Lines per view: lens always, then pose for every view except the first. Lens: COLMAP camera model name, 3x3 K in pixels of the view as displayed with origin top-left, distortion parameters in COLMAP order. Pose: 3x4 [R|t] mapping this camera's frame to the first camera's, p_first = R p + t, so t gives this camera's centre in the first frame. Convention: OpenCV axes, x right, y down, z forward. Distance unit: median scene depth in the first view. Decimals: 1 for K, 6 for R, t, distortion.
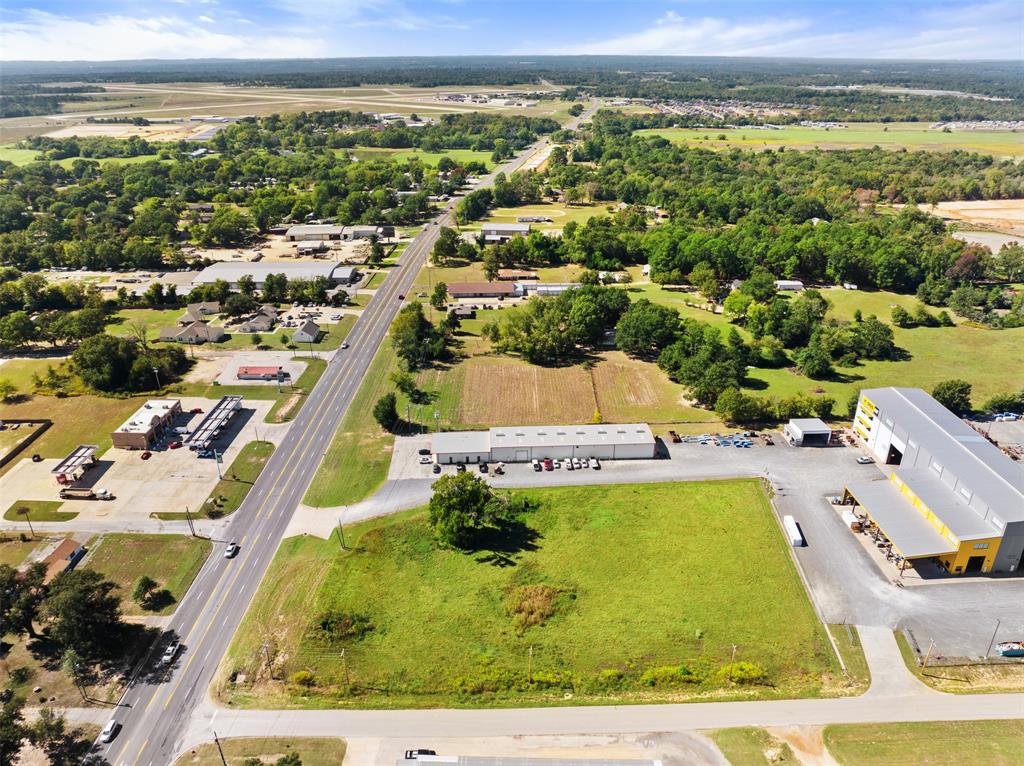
lens RADIAL K [[732.1, 0, 516.1], [0, 732.1, 345.6], [0, 0, 1]] dist [-0.036637, -0.000869]
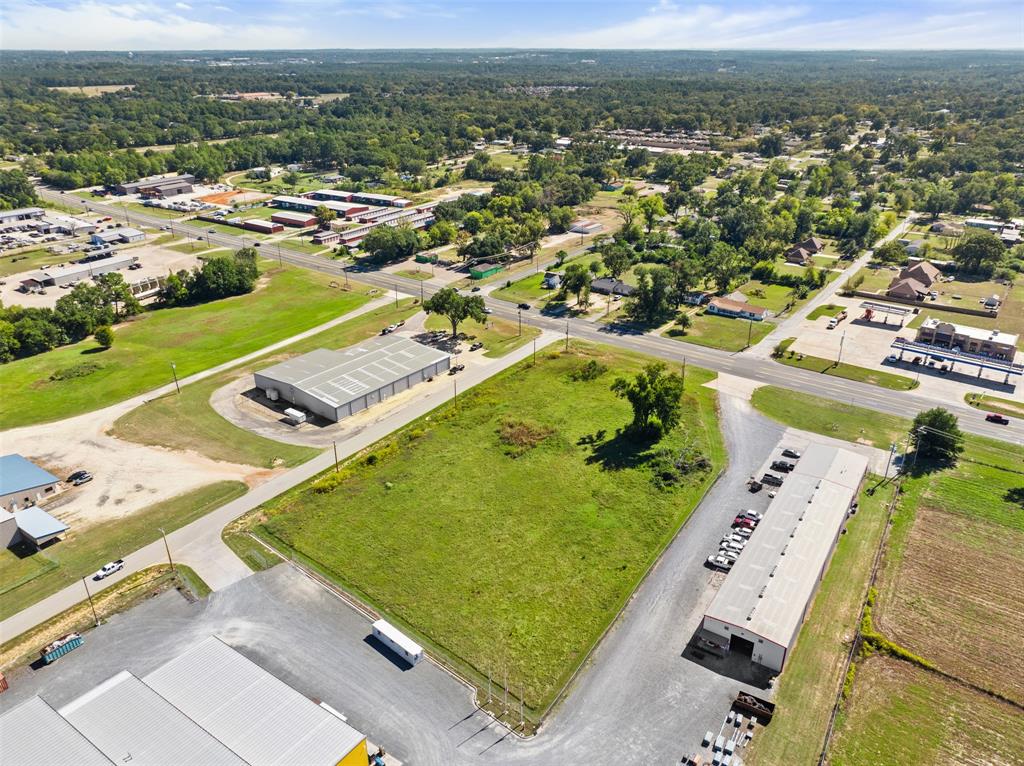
lens RADIAL K [[726.9, 0, 512.0], [0, 726.9, 383.0], [0, 0, 1]] dist [-0.015762, 0.000446]
pose [[-0.598459, 0.342198, -0.724395, 0.653093], [-0.295137, 0.746431, 0.596435, -0.281010], [0.744810, 0.570737, -0.345713, 1.101587]]
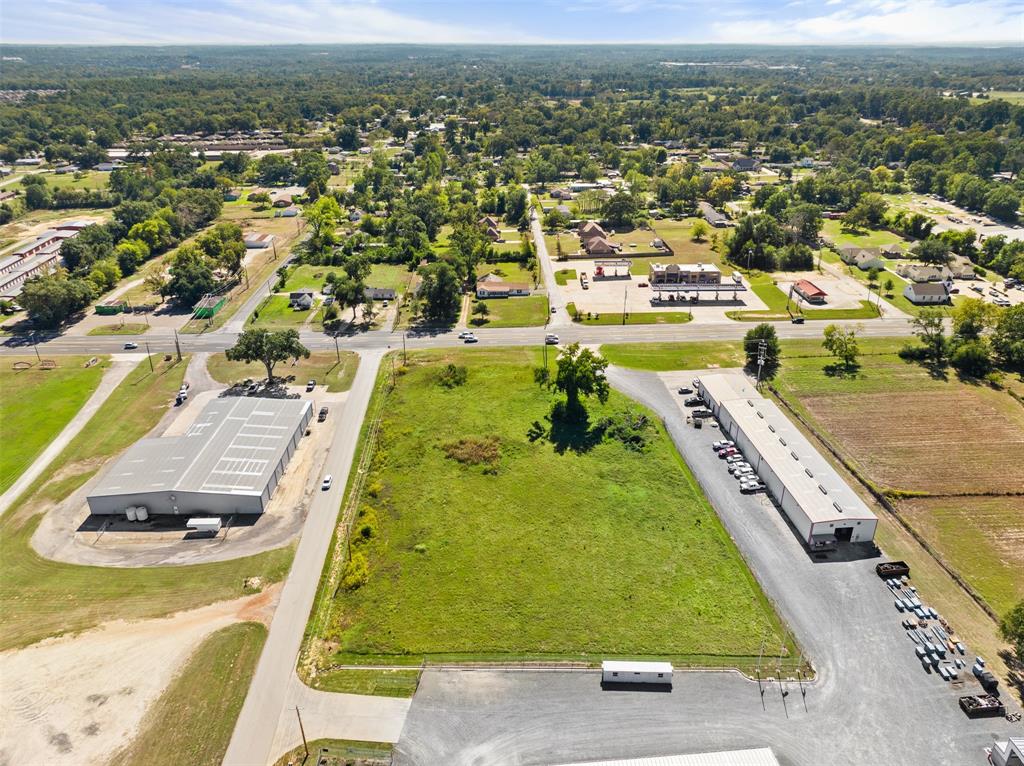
lens RADIAL K [[730.8, 0, 514.7], [0, 730.8, 381.6], [0, 0, 1]] dist [-0.000245, -0.007019]
pose [[0.037291, 0.426236, -0.903843, 0.760854], [-0.372747, 0.845128, 0.383168, -0.118291], [0.927183, 0.322616, 0.190394, 0.691928]]
